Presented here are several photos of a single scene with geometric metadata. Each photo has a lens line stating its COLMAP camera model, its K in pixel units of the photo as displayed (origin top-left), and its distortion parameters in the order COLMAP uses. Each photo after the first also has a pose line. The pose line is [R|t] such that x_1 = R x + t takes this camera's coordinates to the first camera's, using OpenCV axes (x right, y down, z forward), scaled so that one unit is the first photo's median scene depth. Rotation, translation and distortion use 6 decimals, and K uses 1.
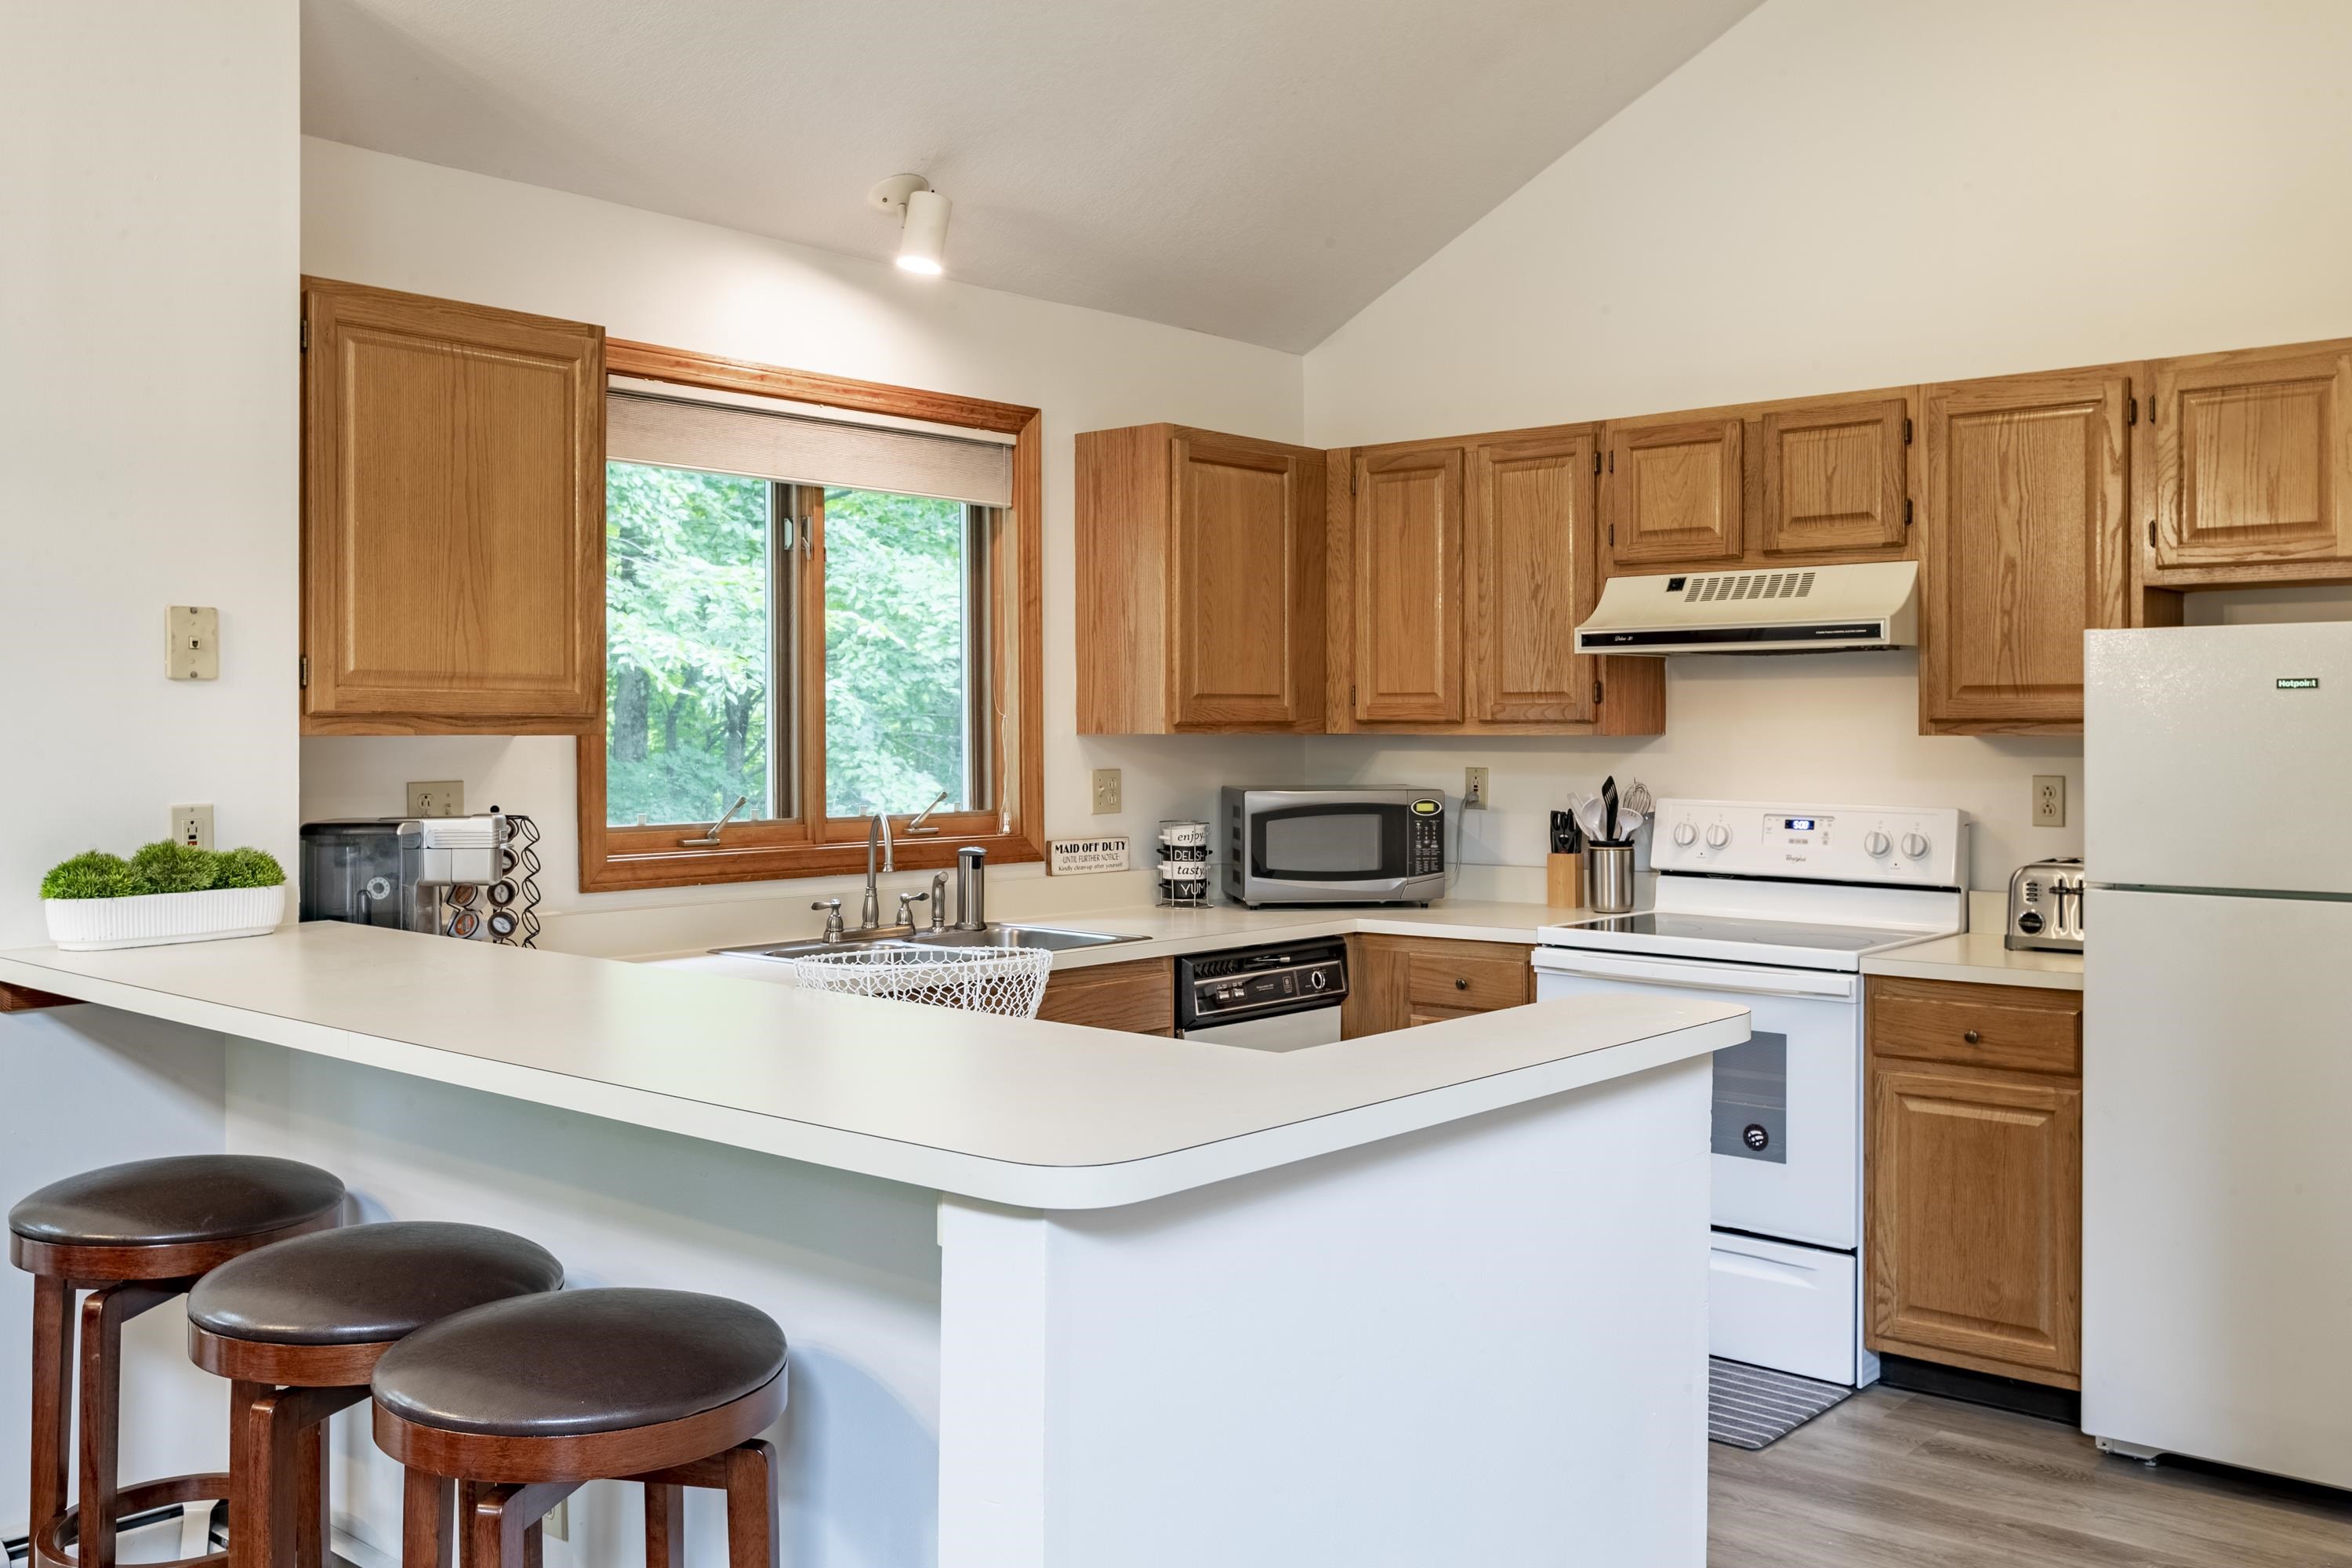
lens RADIAL K [[2073.9, 0, 1204.2], [0, 2073.9, 756.5], [0, 0, 1]] dist [0.000226, -0.003947]
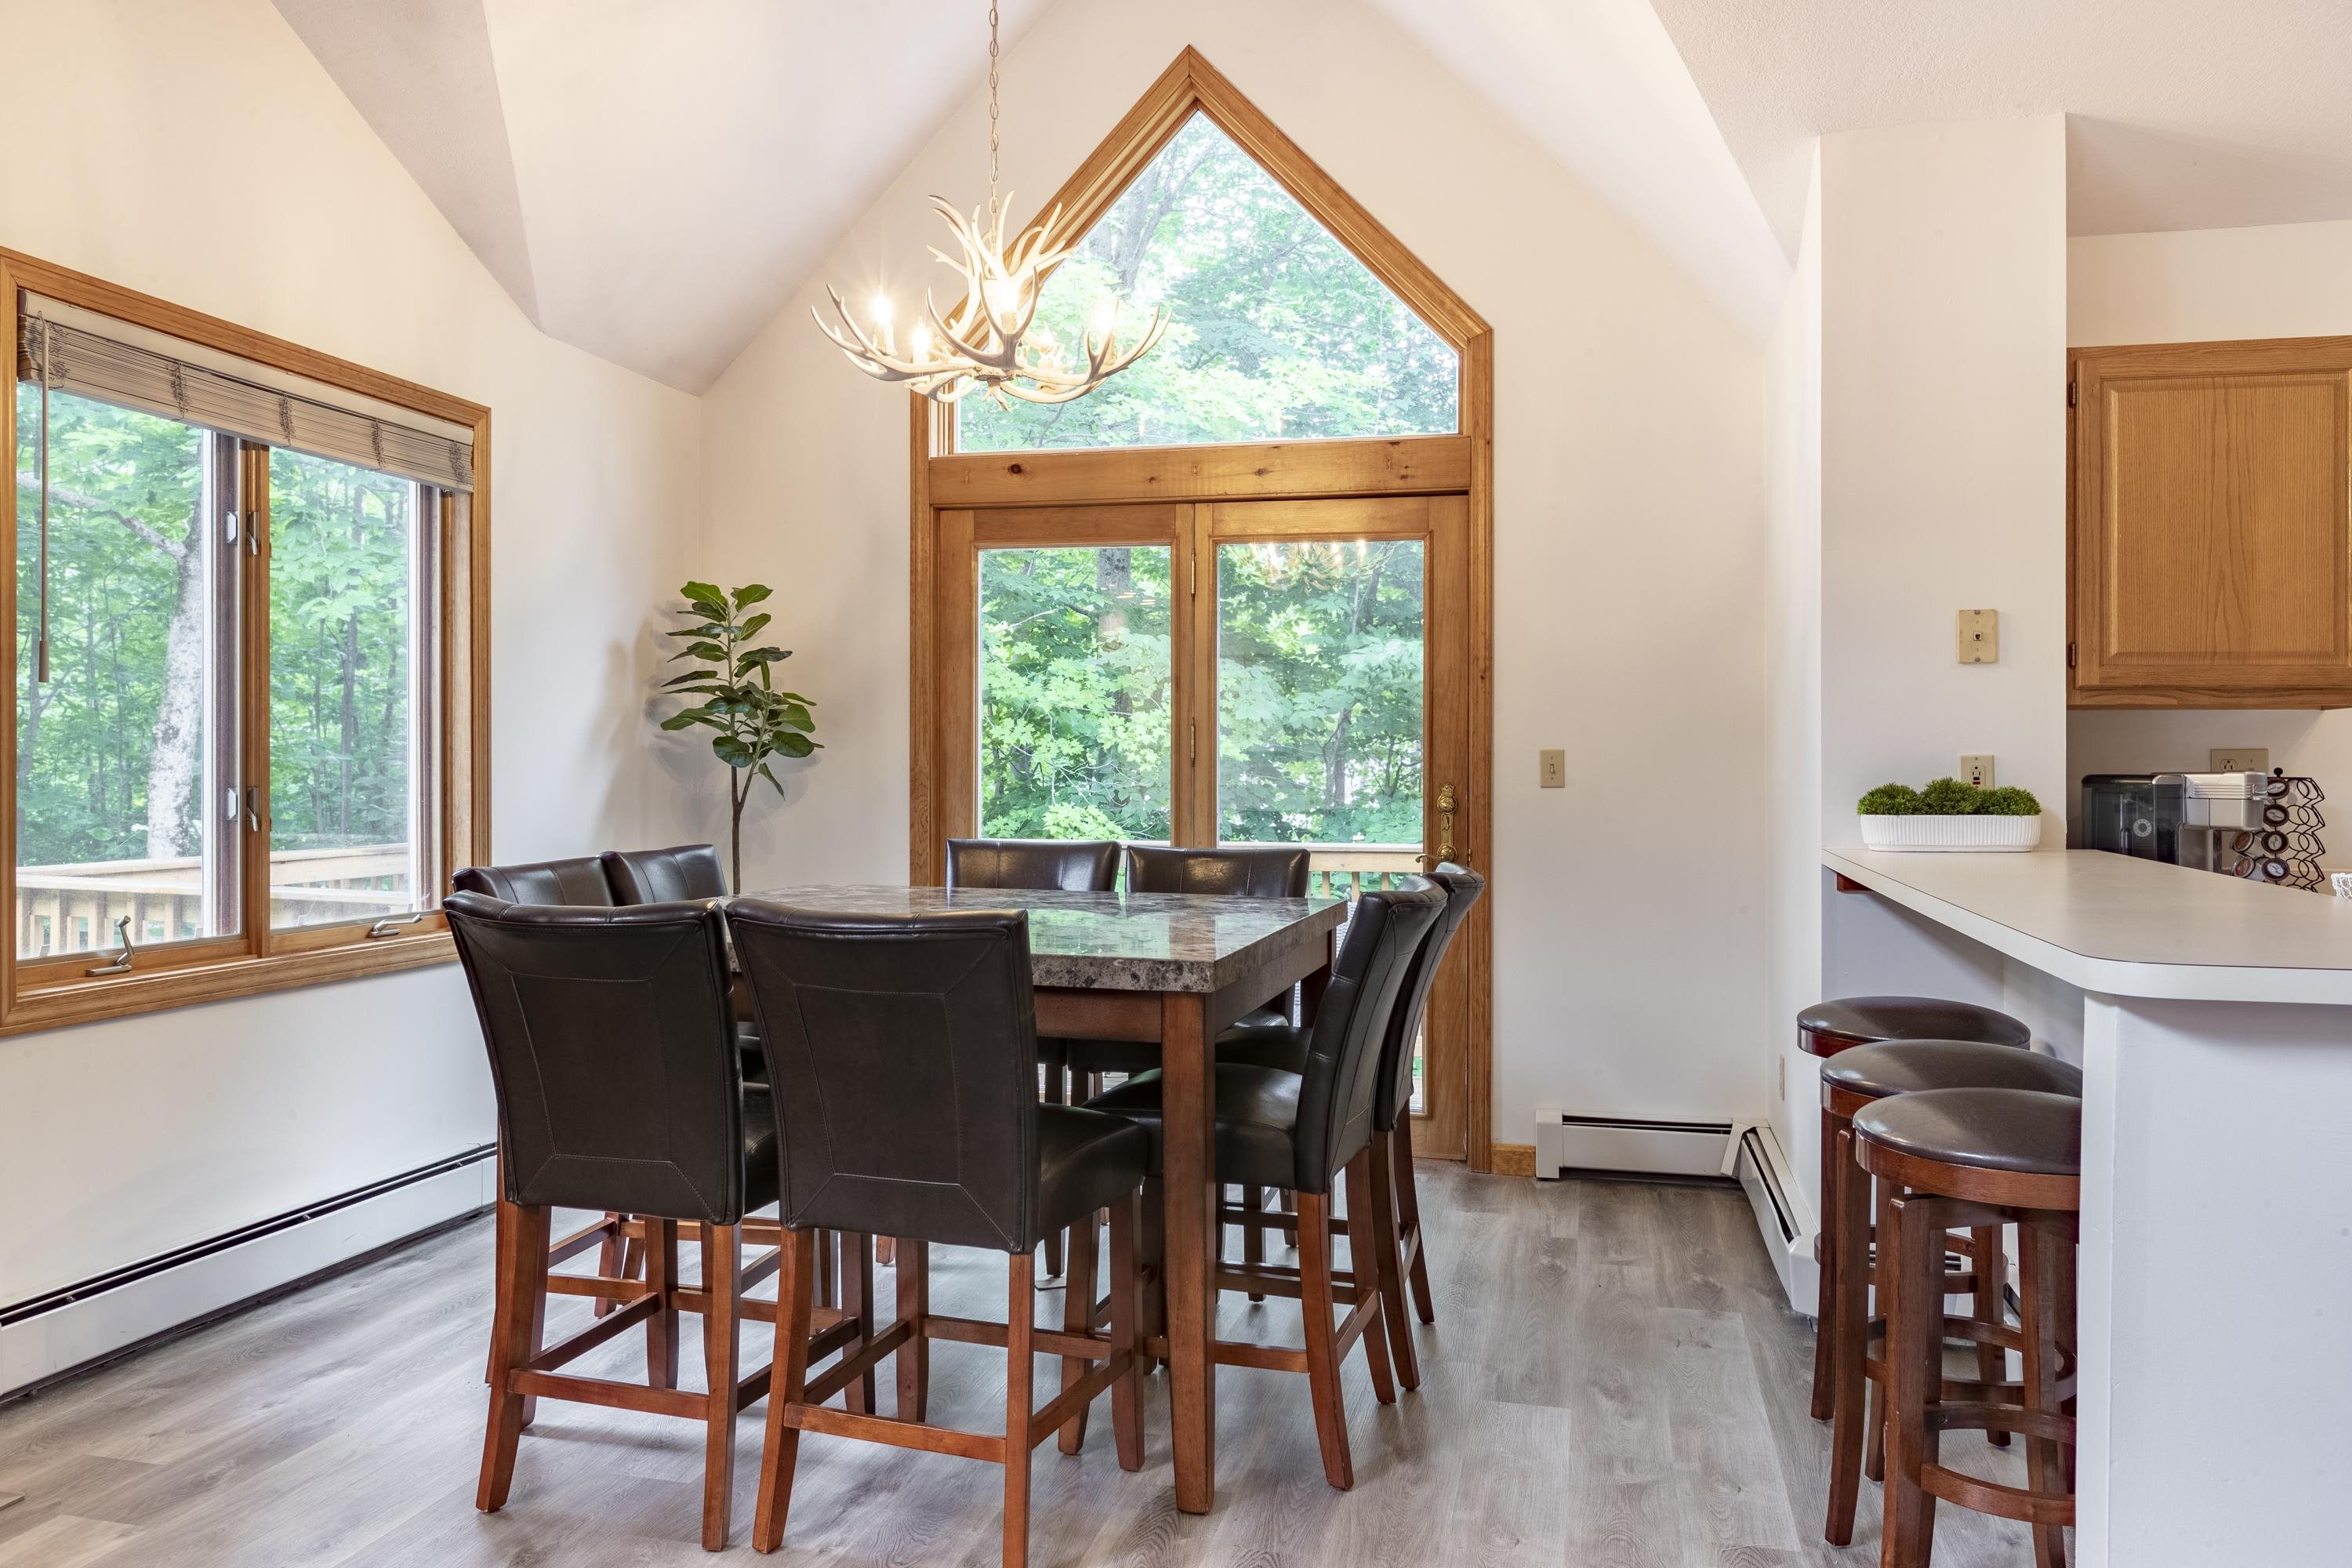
lens RADIAL K [[1765.6, 0, 1127.6], [0, 1765.6, 750.6], [0, 0, 1]] dist [0.004862, -0.001717]
pose [[0.436710, -0.002747, -0.899598, 0.226109], [-0.018651, 0.999753, -0.012107, 0.032632], [0.899409, 0.022065, 0.436551, -0.005737]]
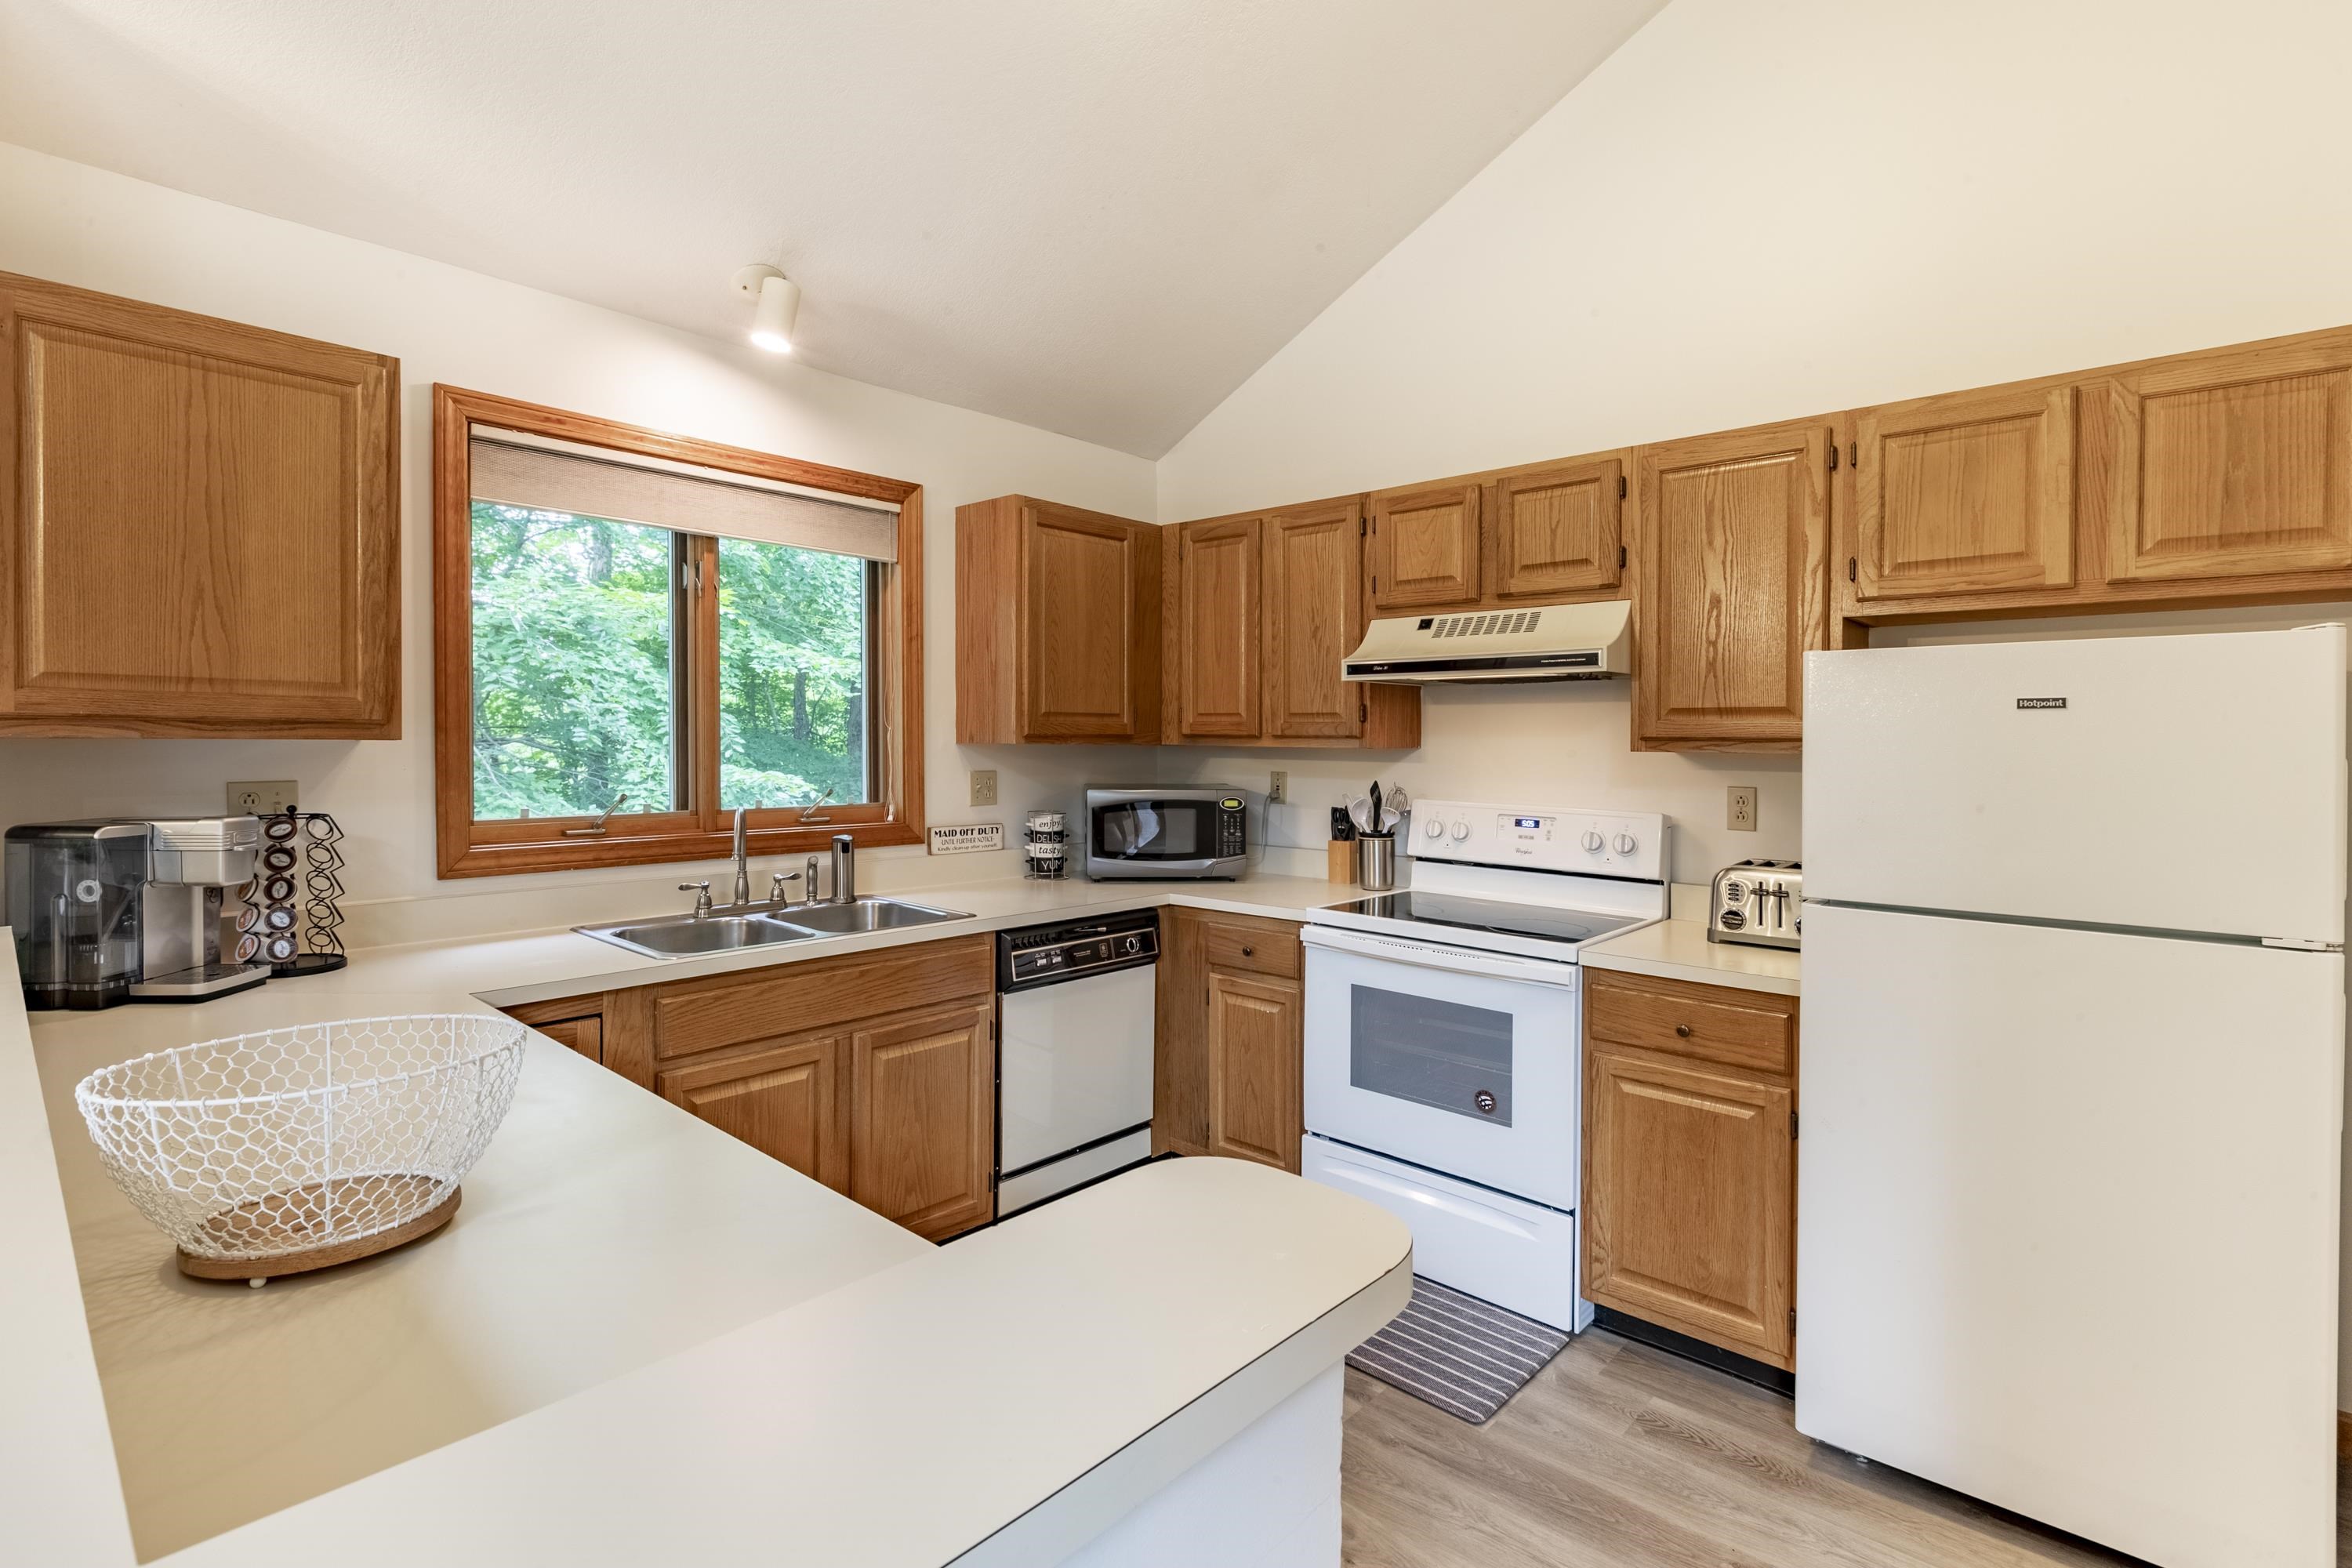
lens RADIAL K [[1125.4, 0, 1181.5], [0, 1125.4, 744.6], [0, 0, 1]] dist [0.004361, -0.003550]
pose [[0.999637, 0.009291, -0.025303, 0.111333], [-0.009539, 0.999908, -0.009686, -0.005349], [0.025210, 0.009924, 0.999633, 0.369683]]
